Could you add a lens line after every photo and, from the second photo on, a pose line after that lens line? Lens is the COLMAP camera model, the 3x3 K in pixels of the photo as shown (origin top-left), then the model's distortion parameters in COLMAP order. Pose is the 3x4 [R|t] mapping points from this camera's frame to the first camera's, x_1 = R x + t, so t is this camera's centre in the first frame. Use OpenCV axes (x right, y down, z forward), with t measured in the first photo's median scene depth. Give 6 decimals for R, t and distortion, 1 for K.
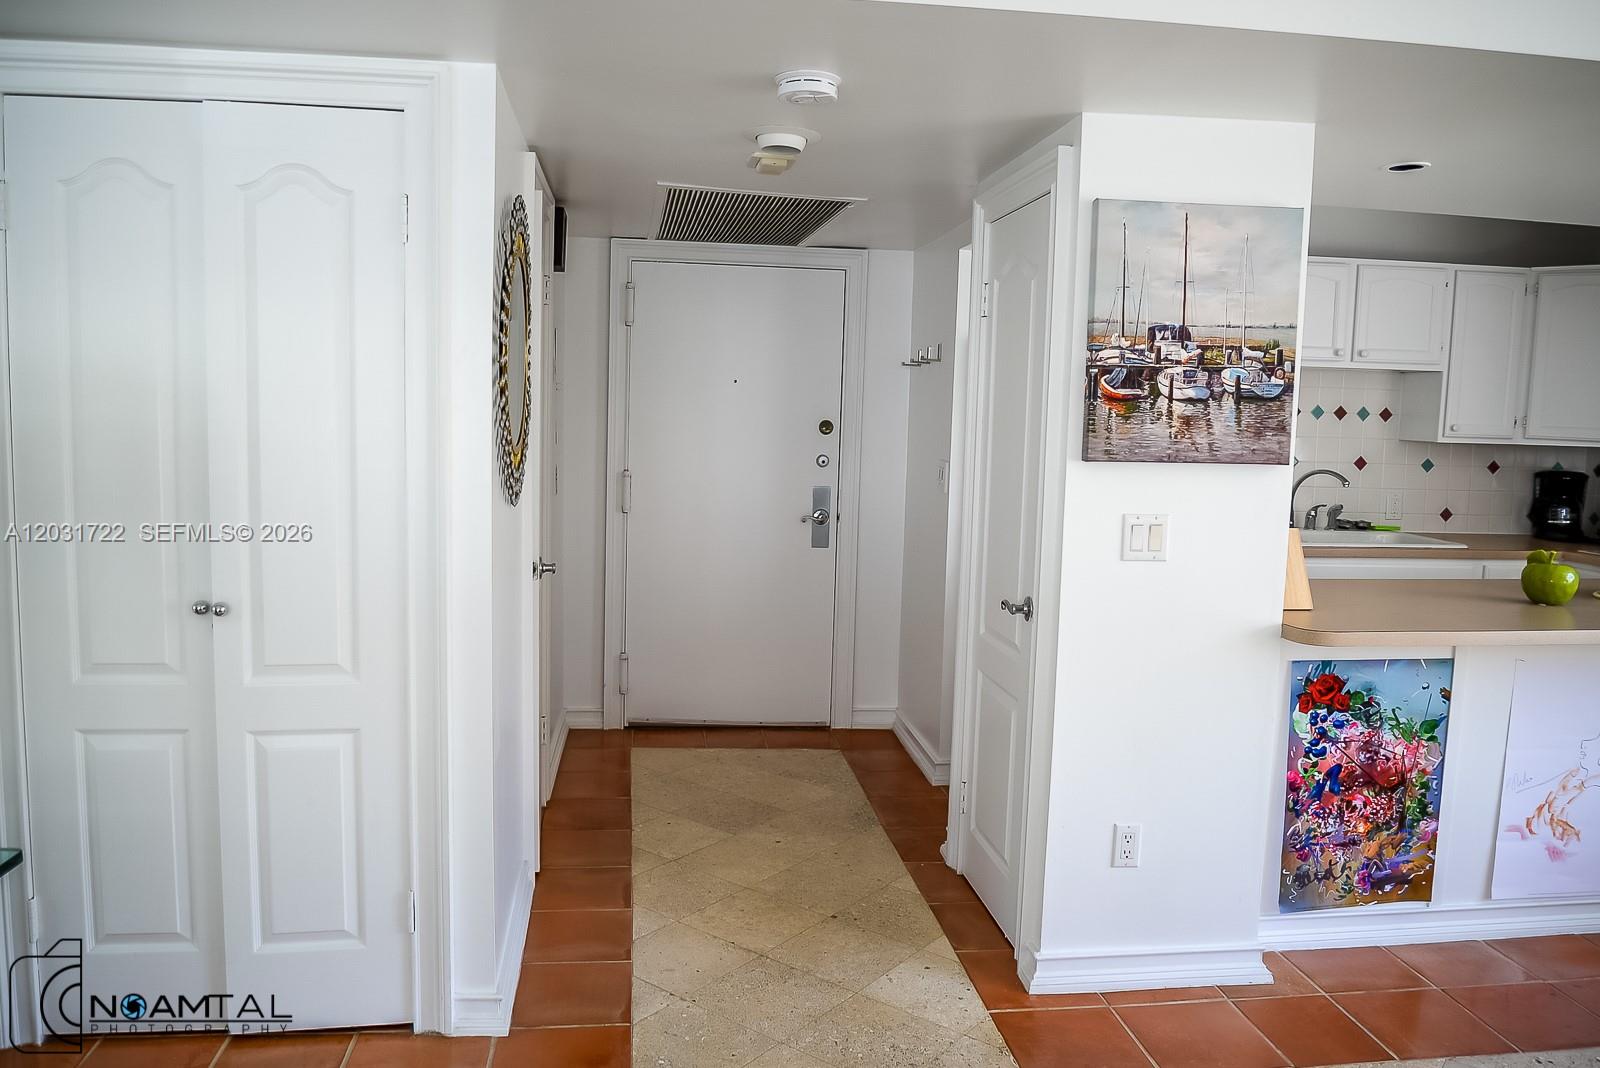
lens RADIAL K [[1112.5, 0, 800.0], [0, 1112.5, 534.0], [0, 0, 1]] dist [-0.002259, -0.000406]
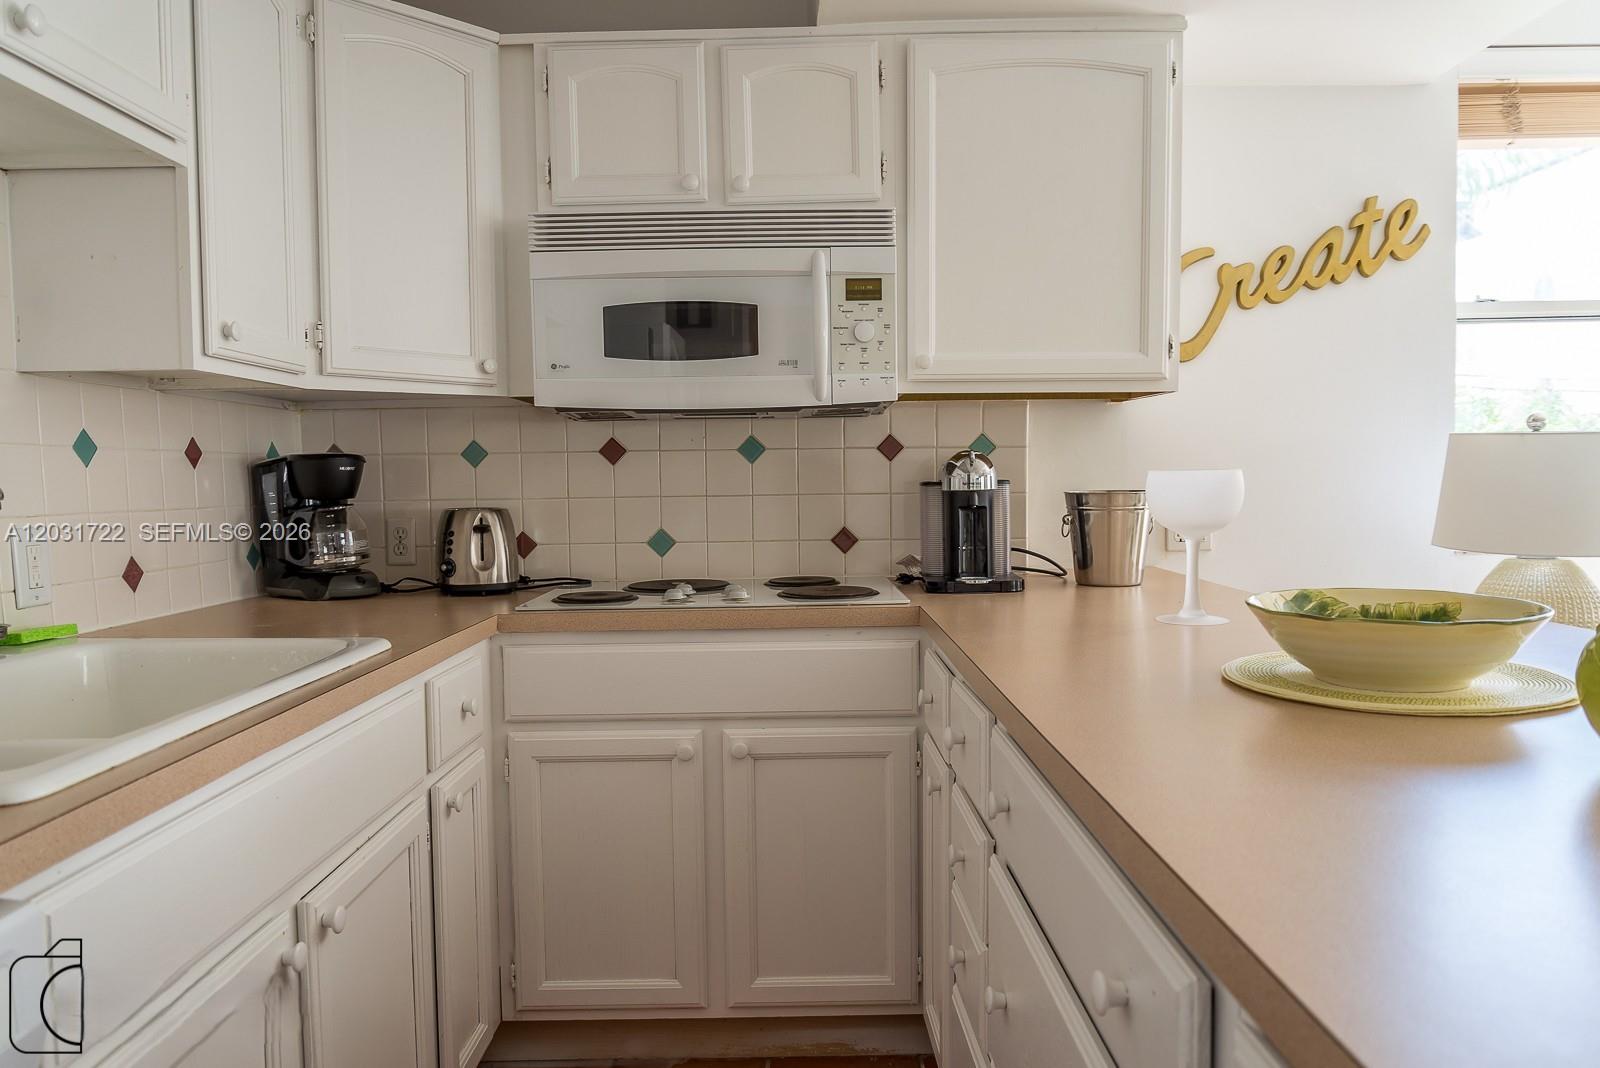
lens RADIAL K [[1112.5, 0, 800.0], [0, 1112.5, 534.0], [0, 0, 1]] dist [-0.002259, -0.000406]
pose [[0.133903, -0.075782, 0.988093, 0.245556], [0.117167, 0.991289, 0.060149, -0.029449], [-0.984044, 0.107718, 0.141616, 0.765681]]
